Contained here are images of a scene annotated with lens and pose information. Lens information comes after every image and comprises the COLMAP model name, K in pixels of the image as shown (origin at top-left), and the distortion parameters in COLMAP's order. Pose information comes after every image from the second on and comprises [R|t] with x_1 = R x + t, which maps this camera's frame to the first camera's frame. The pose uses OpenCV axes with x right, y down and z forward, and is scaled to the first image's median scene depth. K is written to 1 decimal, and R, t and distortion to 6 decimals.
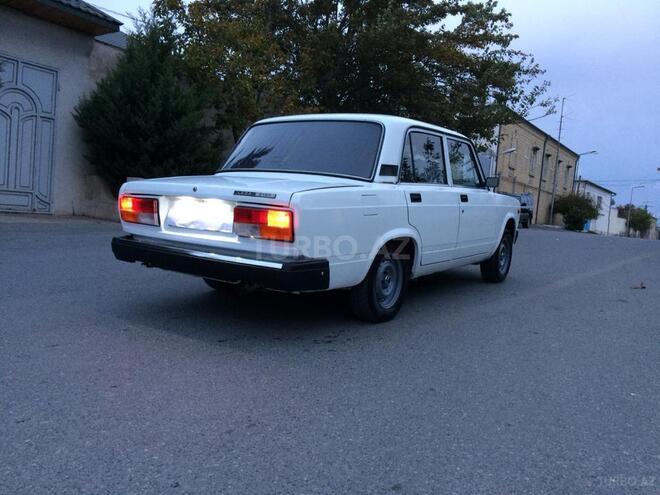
lens RADIAL K [[547.2, 0, 330.0], [0, 547.2, 247.5], [0, 0, 1]] dist [0.095762, -0.141930]
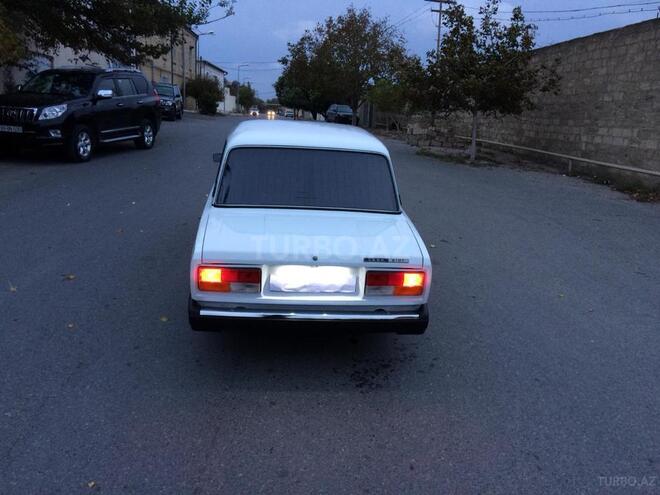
lens RADIAL K [[547.2, 0, 330.0], [0, 547.2, 247.5], [0, 0, 1]] dist [0.095762, -0.141930]
pose [[0.781497, -0.188774, 0.594665, -0.765313], [0.053348, 0.969856, 0.237767, -0.339165], [-0.621624, -0.154090, 0.768011, 0.170708]]
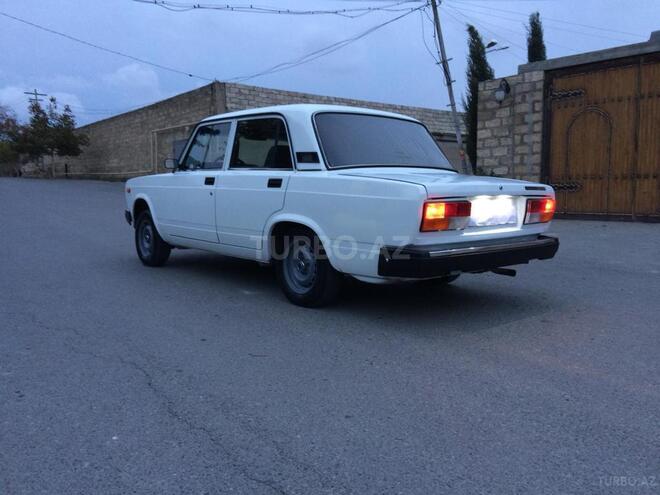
lens RADIAL K [[547.2, 0, 330.0], [0, 547.2, 247.5], [0, 0, 1]] dist [0.095762, -0.141930]
pose [[0.259539, -0.161751, 0.952090, -1.253686], [0.109542, 0.984442, 0.137386, -0.160145], [-0.959500, 0.068637, 0.273219, 0.944139]]
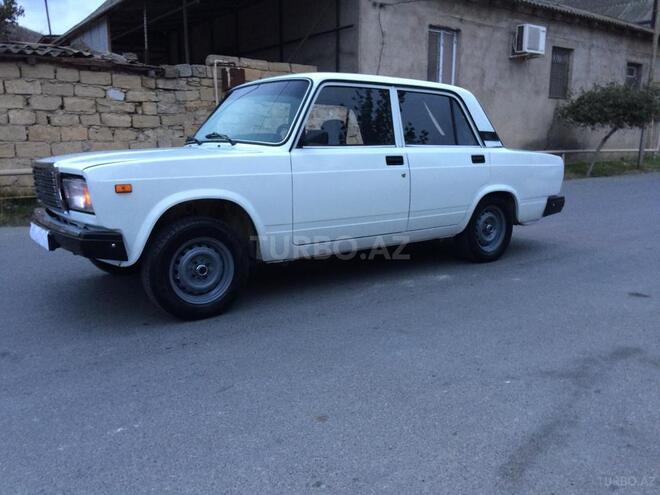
lens RADIAL K [[547.2, 0, 330.0], [0, 547.2, 247.5], [0, 0, 1]] dist [0.095762, -0.141930]
pose [[-0.939514, -0.109009, 0.324699, -0.317921], [-0.007827, 0.954587, 0.297829, -0.323996], [-0.342420, 0.277274, -0.897701, 2.617714]]
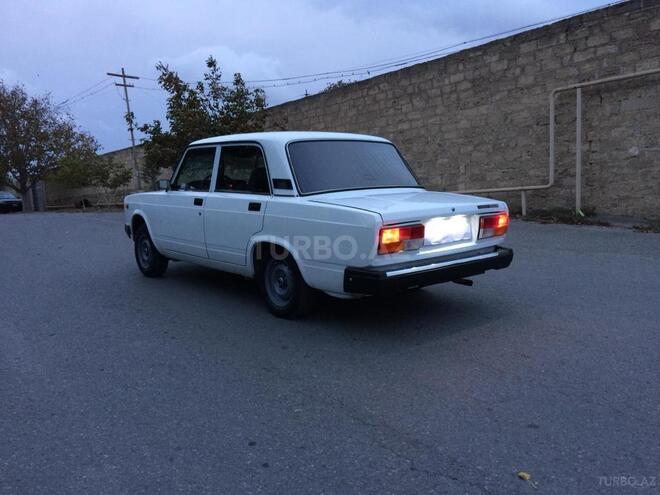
lens RADIAL K [[547.2, 0, 330.0], [0, 547.2, 247.5], [0, 0, 1]] dist [0.095762, -0.141930]
pose [[0.266339, -0.192148, 0.944533, -1.338118], [0.139497, 0.977296, 0.159478, -0.231513], [-0.953732, 0.089285, 0.287096, 0.840199]]
